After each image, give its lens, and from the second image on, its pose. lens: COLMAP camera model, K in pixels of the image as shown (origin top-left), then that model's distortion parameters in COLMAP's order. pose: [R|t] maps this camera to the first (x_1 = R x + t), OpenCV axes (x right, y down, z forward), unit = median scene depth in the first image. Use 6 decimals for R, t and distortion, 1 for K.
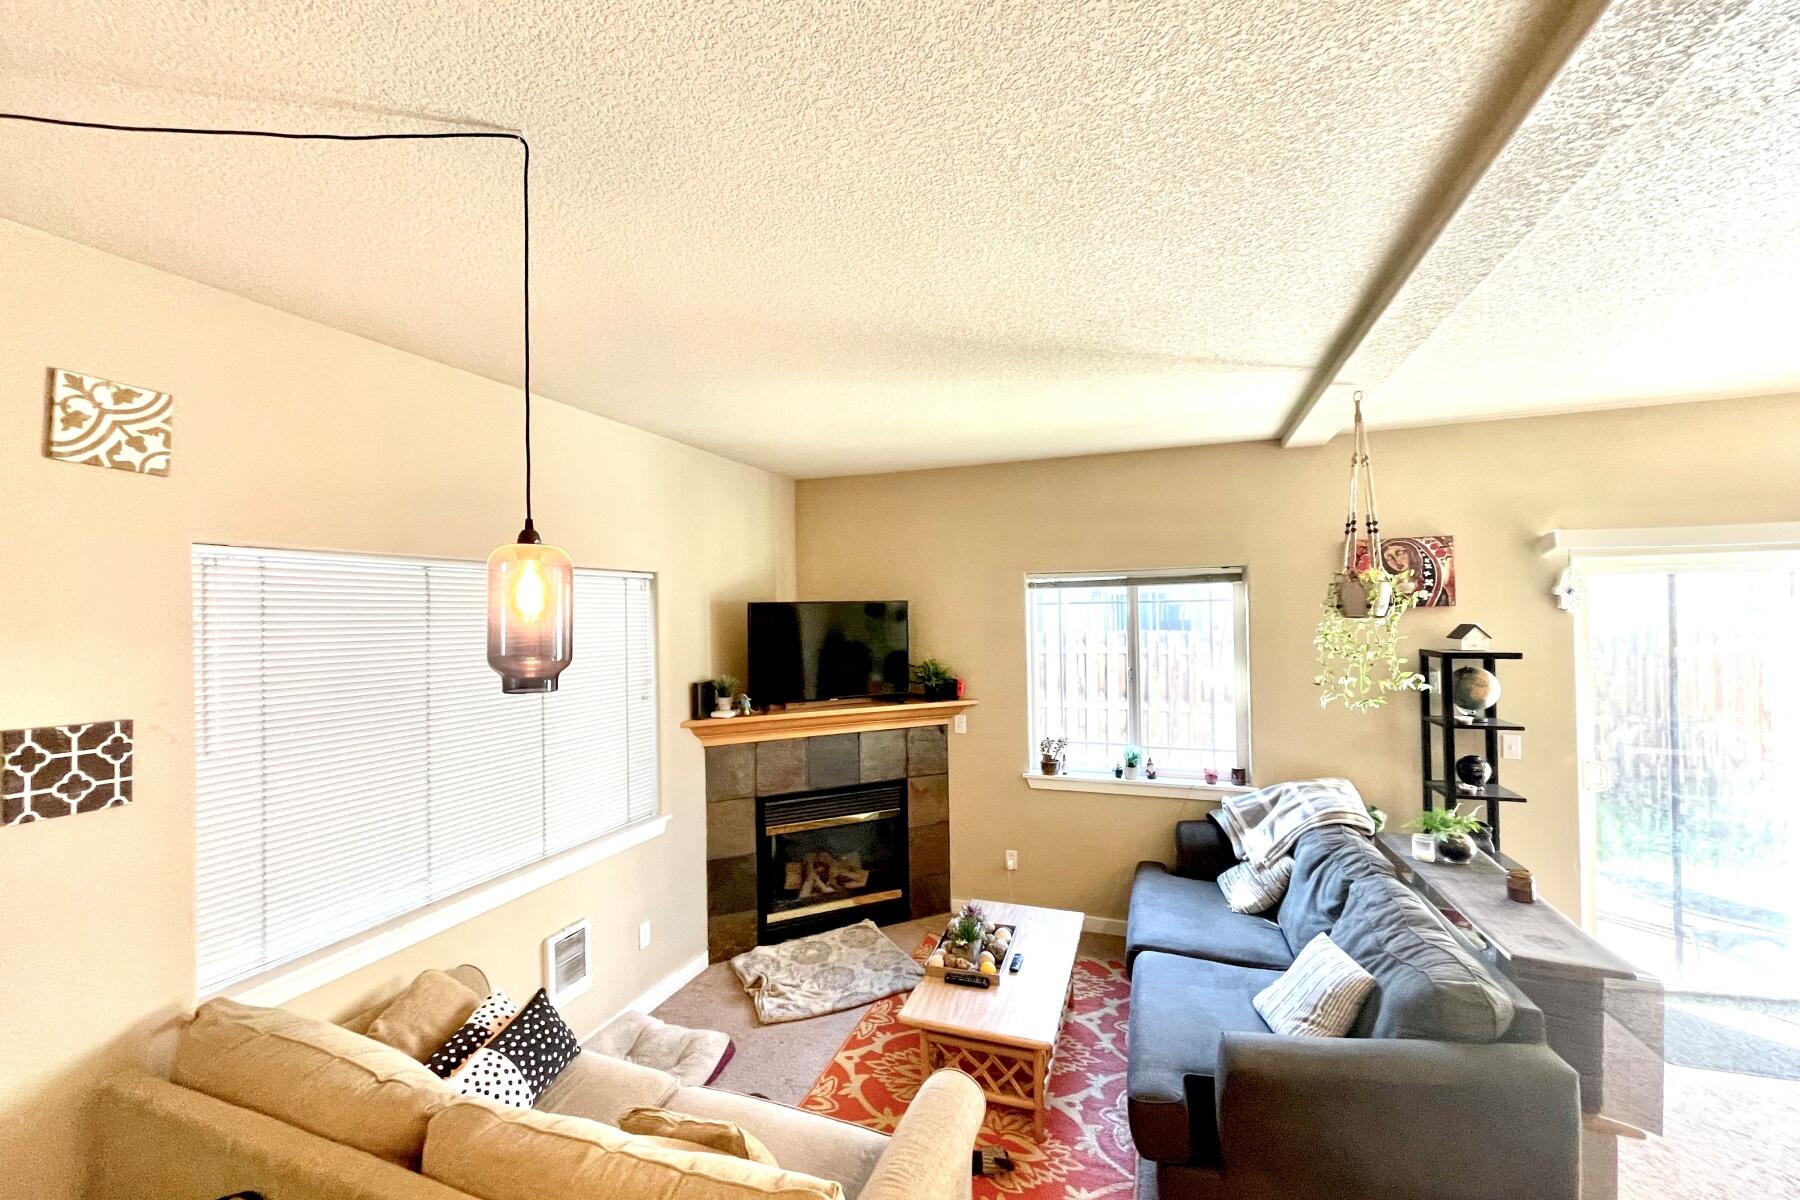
lens RADIAL K [[723.7, 0, 908.1], [0, 723.7, 600.0], [0, 0, 1]] dist [0.000053, 0.000344]
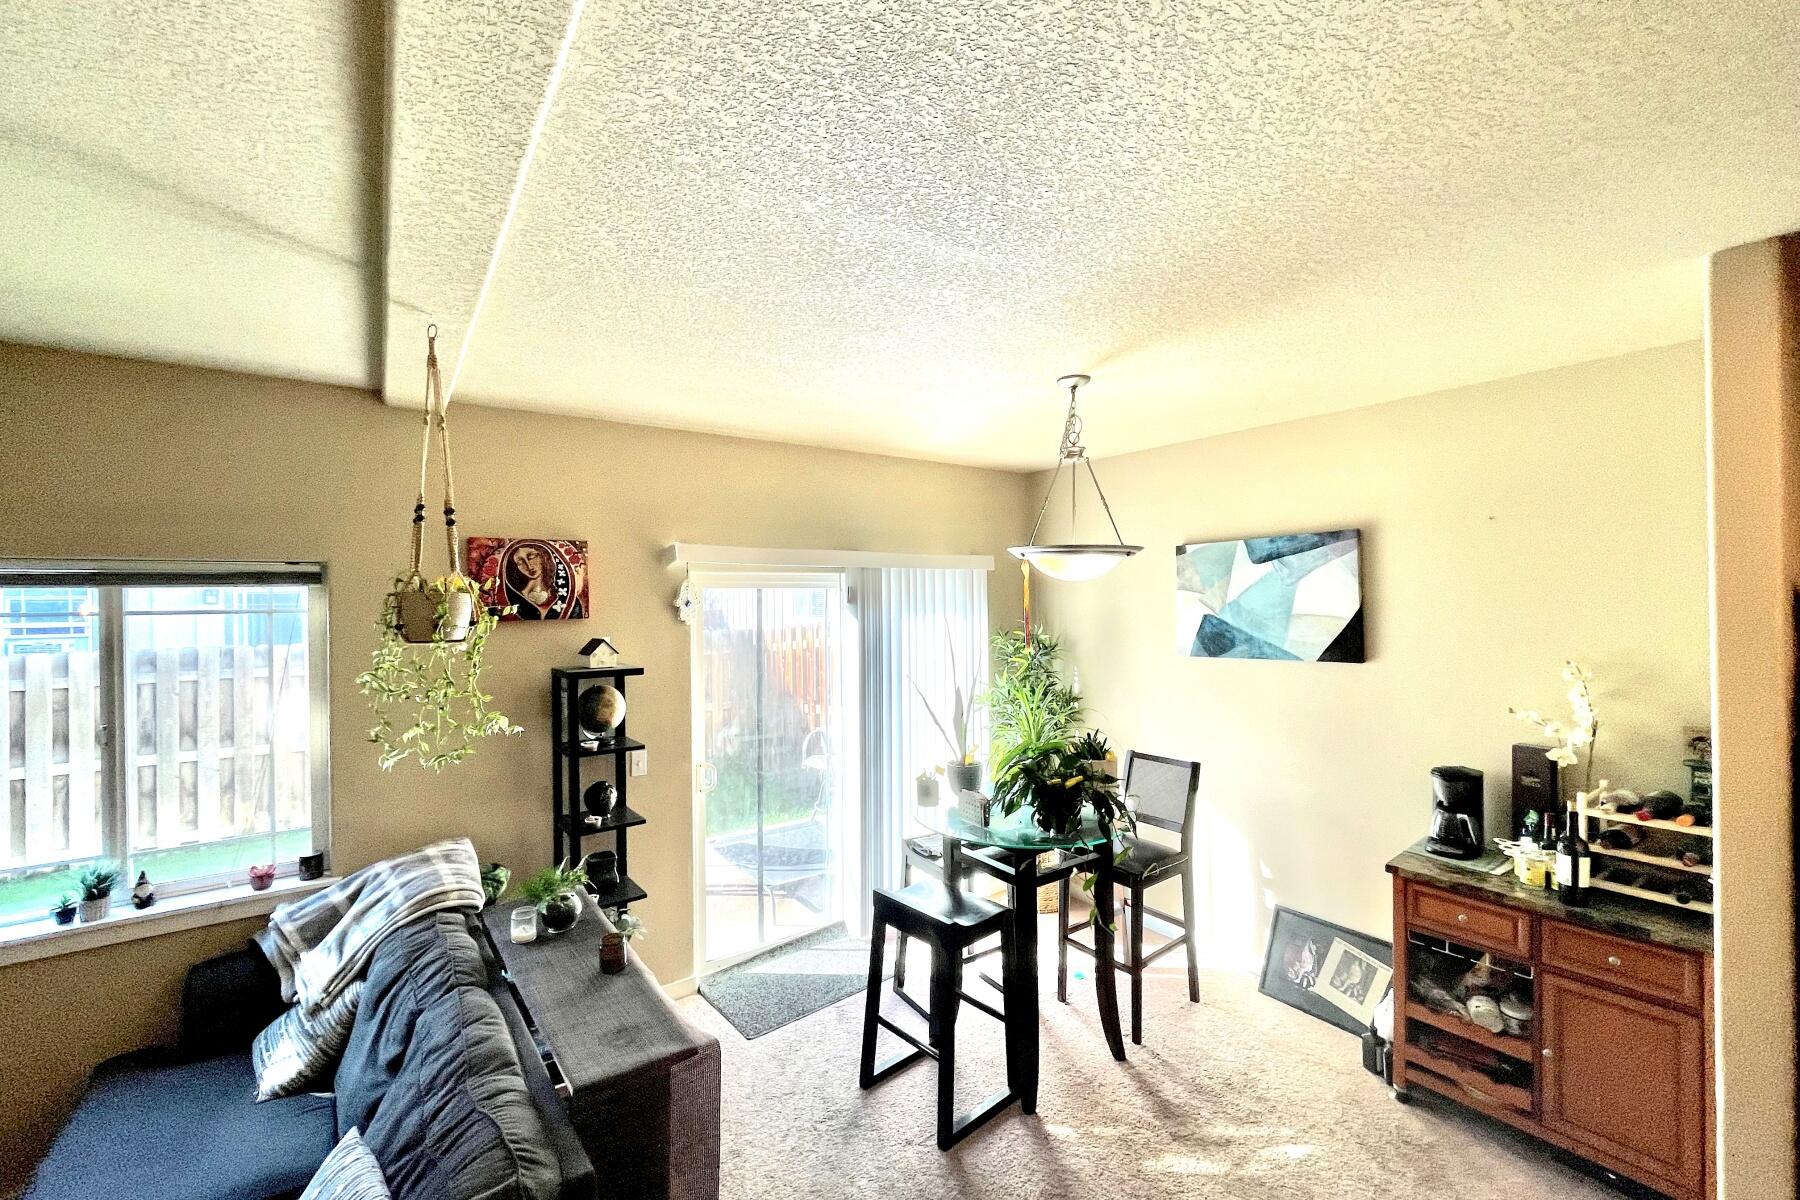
lens RADIAL K [[723.7, 0, 908.0], [0, 723.7, 600.4], [0, 0, 1]] dist [0.000053, 0.000344]
pose [[0.552724, 0.009143, 0.833314, 0.229469], [-0.007849, 0.999953, -0.005766, -0.012748], [-0.833328, -0.003354, 0.552769, 0.170602]]
